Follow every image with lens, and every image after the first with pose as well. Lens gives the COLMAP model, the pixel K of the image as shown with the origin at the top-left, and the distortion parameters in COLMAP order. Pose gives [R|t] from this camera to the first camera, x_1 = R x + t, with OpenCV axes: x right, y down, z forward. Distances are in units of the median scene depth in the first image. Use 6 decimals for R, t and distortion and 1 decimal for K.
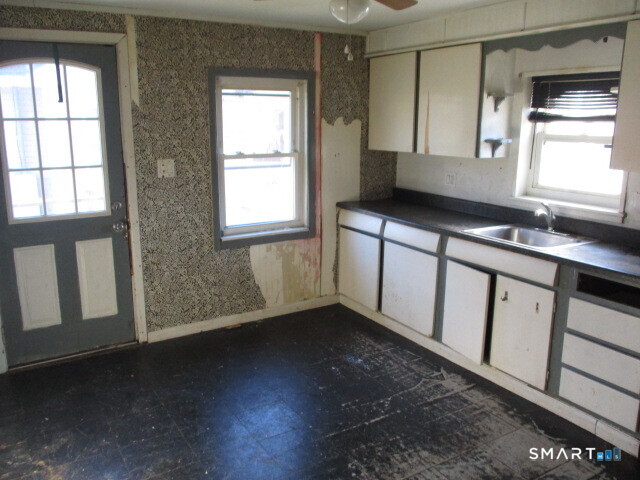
lens RADIAL K [[542.1, 0, 322.0], [0, 542.1, 239.5], [0, 0, 1]] dist [-0.009216, 0.002260]
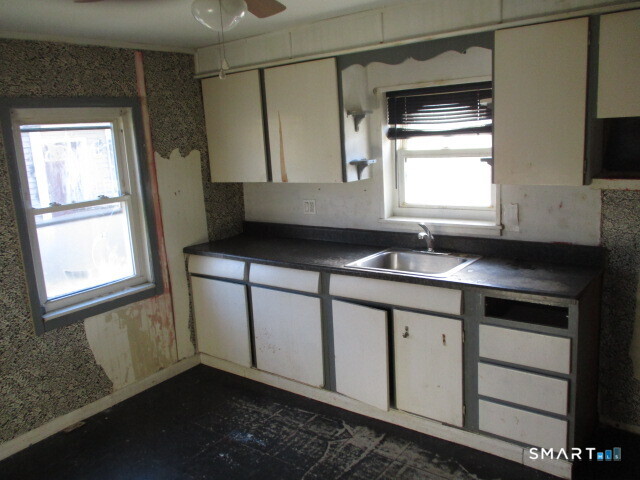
lens RADIAL K [[542.1, 0, 318.4], [0, 542.1, 236.6], [0, 0, 1]] dist [-0.009216, 0.002260]
pose [[0.933481, -0.129182, 0.334551, -0.069707], [0.143027, 0.989573, -0.016974, -0.050311], [-0.328870, 0.063695, 0.942225, 0.158876]]
